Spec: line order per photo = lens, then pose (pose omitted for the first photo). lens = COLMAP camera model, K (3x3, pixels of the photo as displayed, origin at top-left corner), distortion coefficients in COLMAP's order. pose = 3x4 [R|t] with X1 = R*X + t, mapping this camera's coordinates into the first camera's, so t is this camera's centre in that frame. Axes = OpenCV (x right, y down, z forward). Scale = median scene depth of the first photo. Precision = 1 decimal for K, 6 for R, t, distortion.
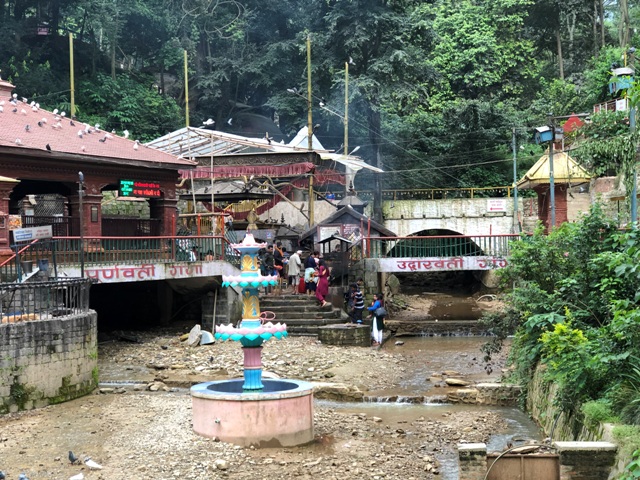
lens RADIAL K [[1046.5, 0, 318.1], [0, 1046.5, 241.2], [0, 0, 1]] dist [0.056274, 0.000000]
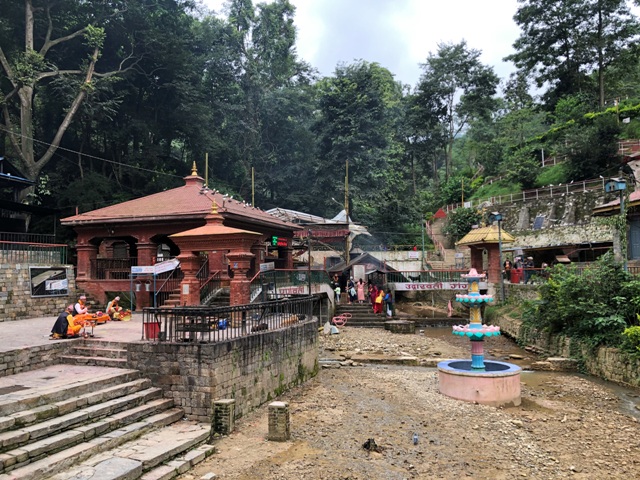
lens RADIAL K [[527.5, 0, 322.8], [0, 527.5, 238.7], [0, 0, 1]] dist [0.012119, -0.003246]
pose [[0.986538, 0.020762, 0.162208, -0.157106], [-0.010224, 0.997798, -0.065535, 0.000964], [-0.163212, 0.062994, 0.984578, 0.092264]]
